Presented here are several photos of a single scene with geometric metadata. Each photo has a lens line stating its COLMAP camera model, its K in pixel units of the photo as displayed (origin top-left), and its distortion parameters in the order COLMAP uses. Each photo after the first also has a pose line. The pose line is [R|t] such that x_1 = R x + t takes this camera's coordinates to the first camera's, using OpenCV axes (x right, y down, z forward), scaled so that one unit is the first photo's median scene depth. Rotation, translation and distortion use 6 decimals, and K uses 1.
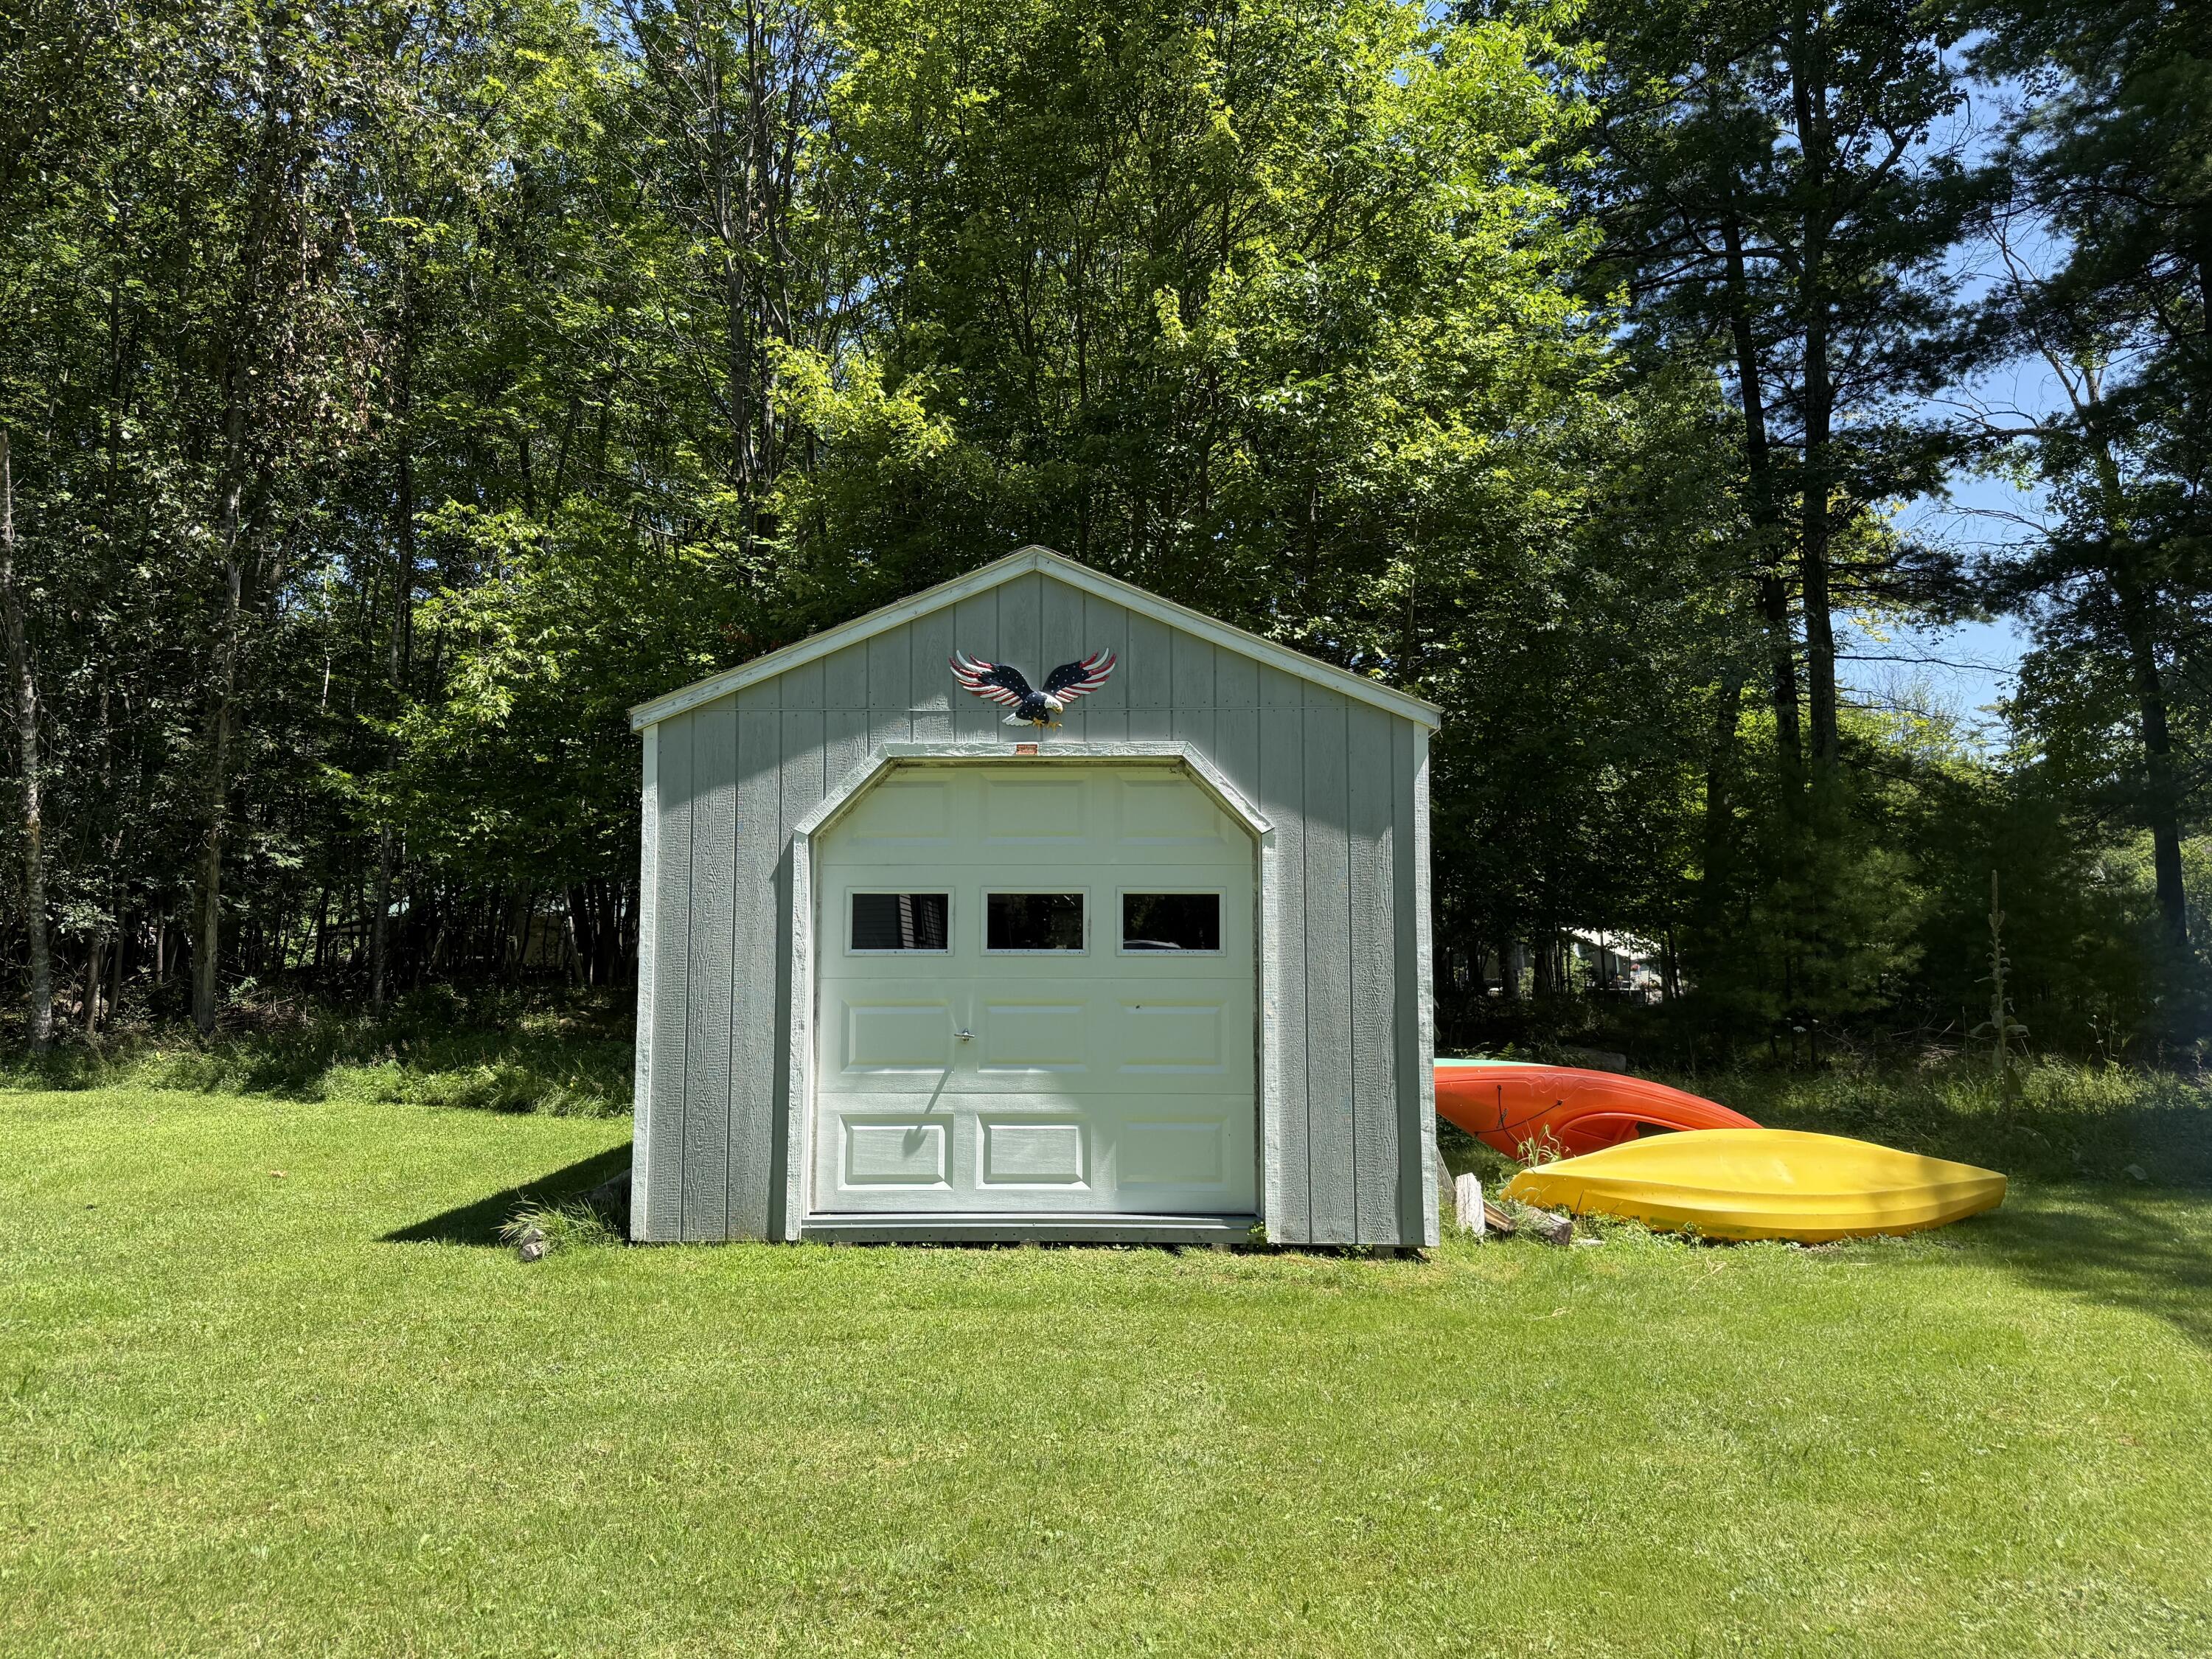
lens RADIAL K [[1522.6, 0, 1138.9], [0, 1522.6, 794.7], [0, 0, 1]] dist [0.064588, -0.058807]
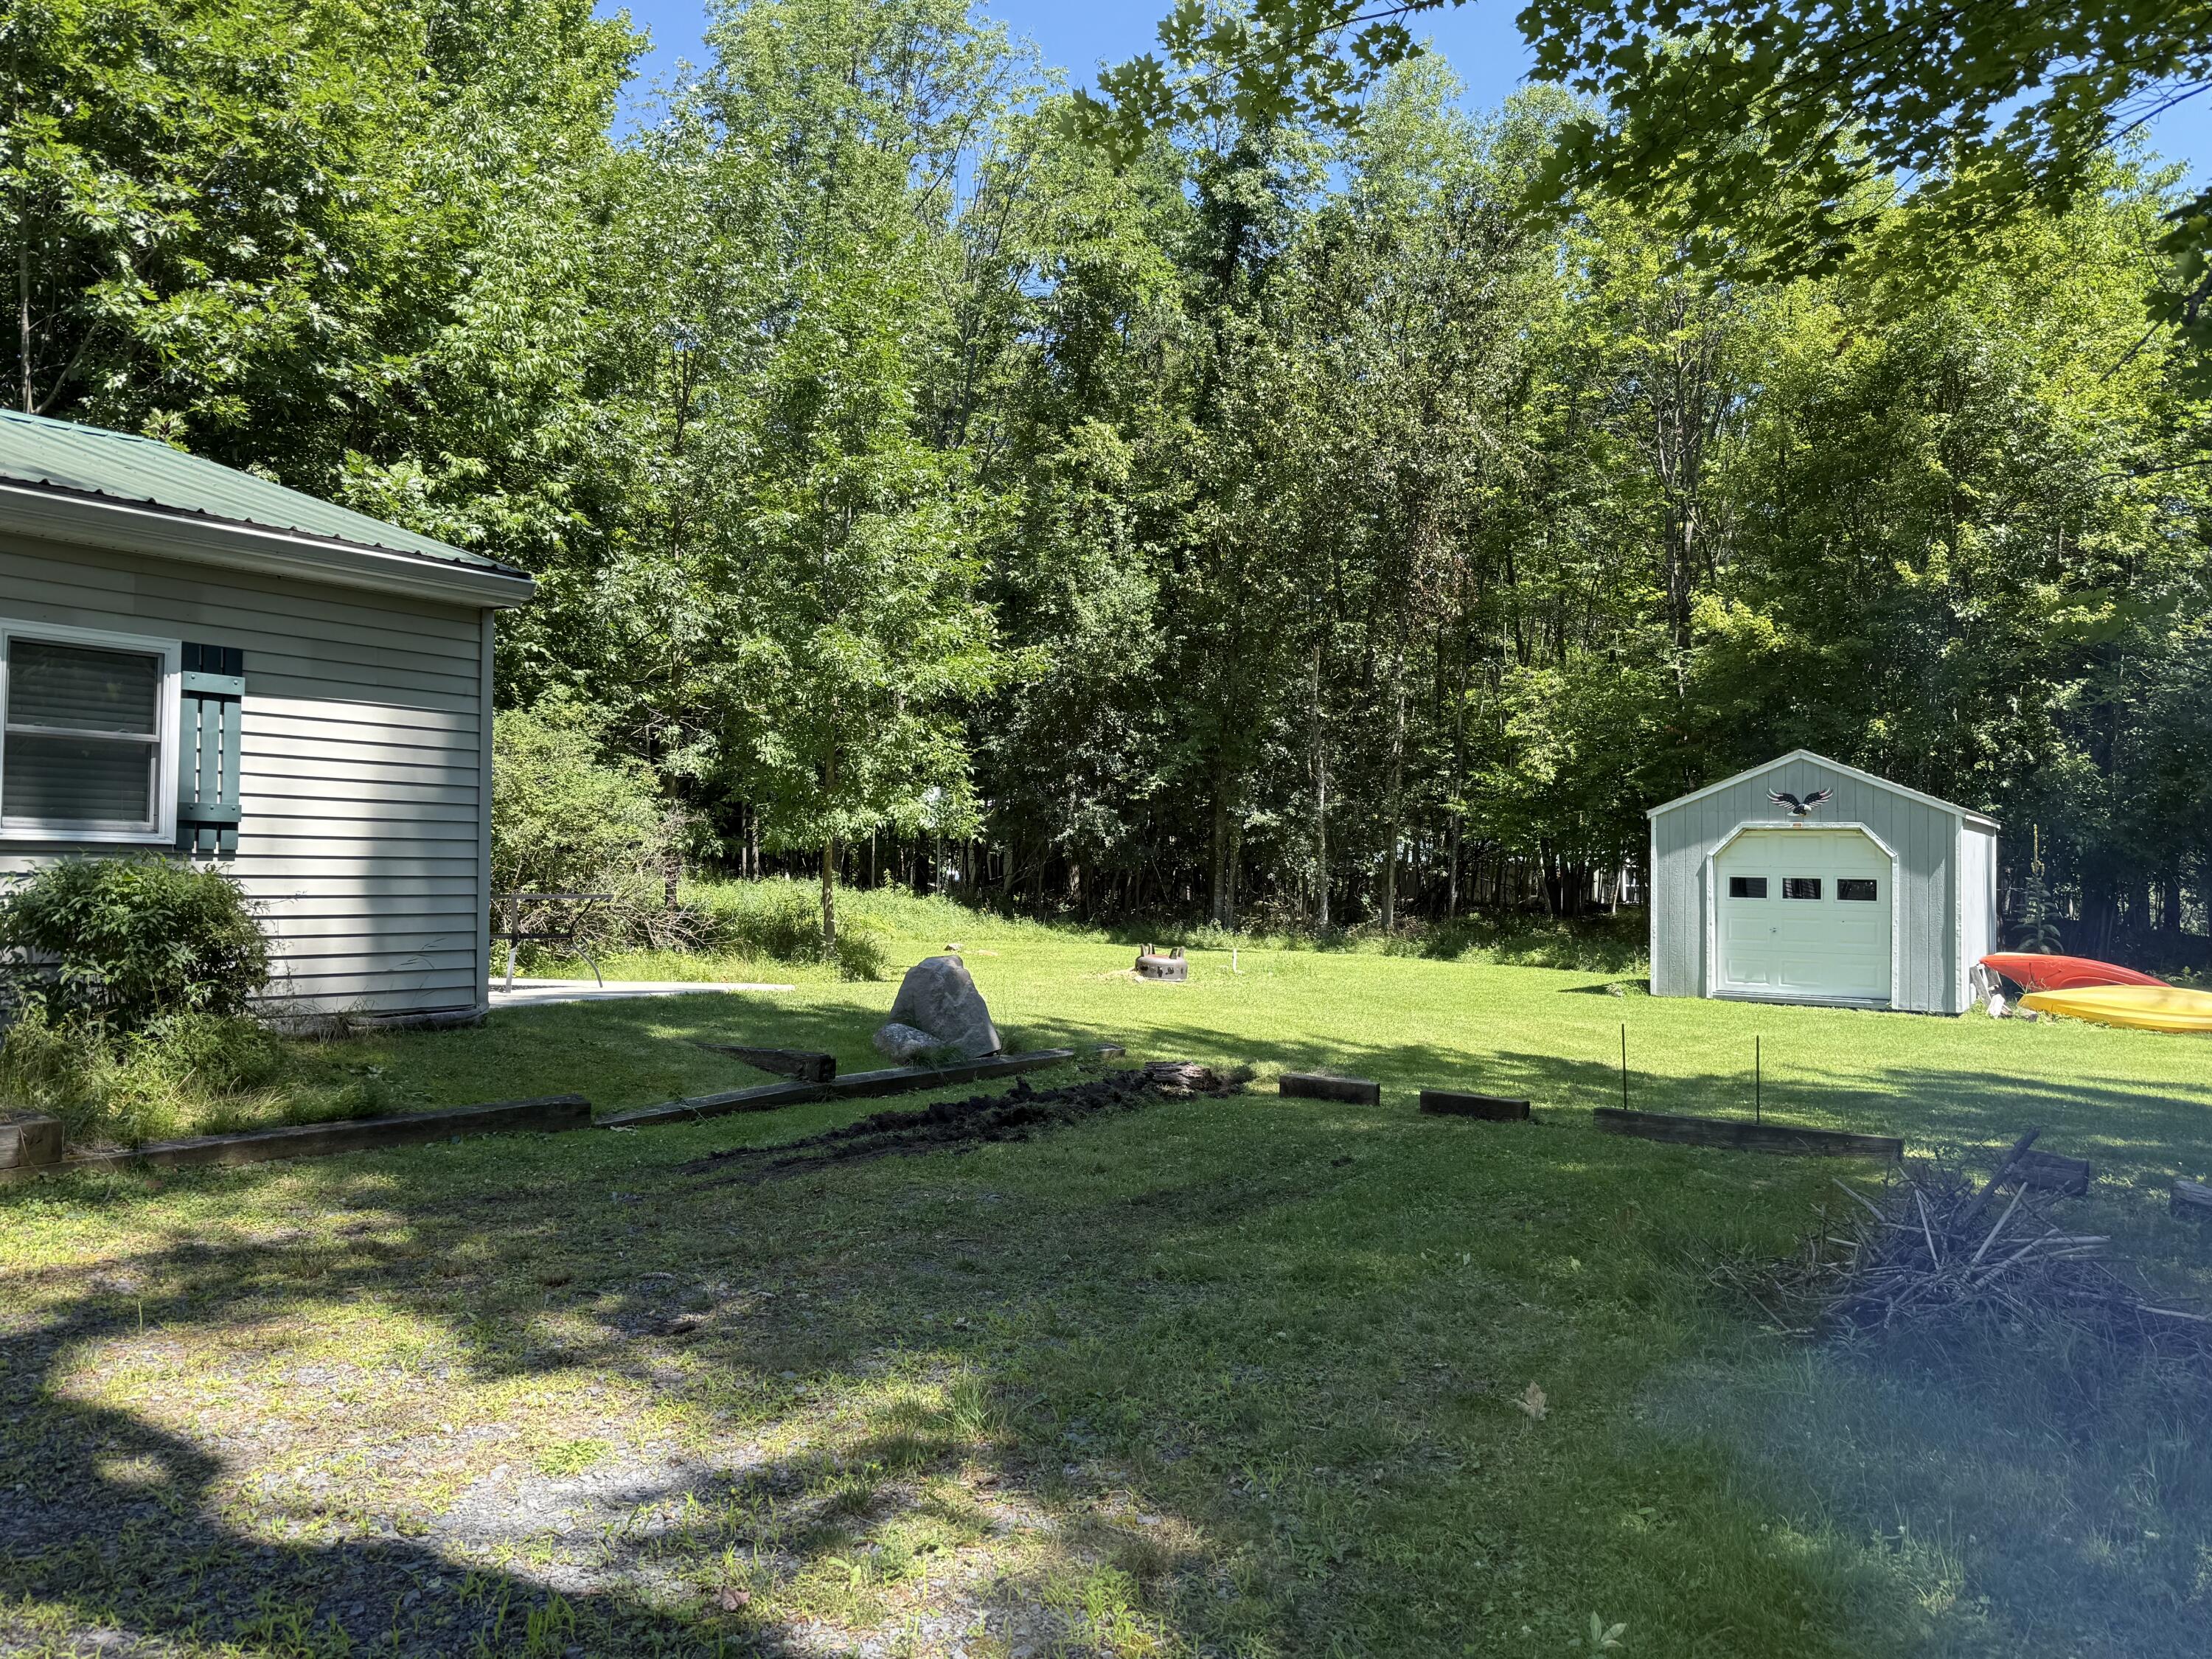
lens RADIAL K [[1636.0, 0, 1094.6], [0, 1636.0, 826.2], [0, 0, 1]] dist [0.029238, -0.017457]
pose [[0.842789, 0.001711, -0.538241, 0.445312], [0.028057, 0.998496, 0.047108, -0.200129], [0.537512, -0.054804, 0.841474, -2.120680]]
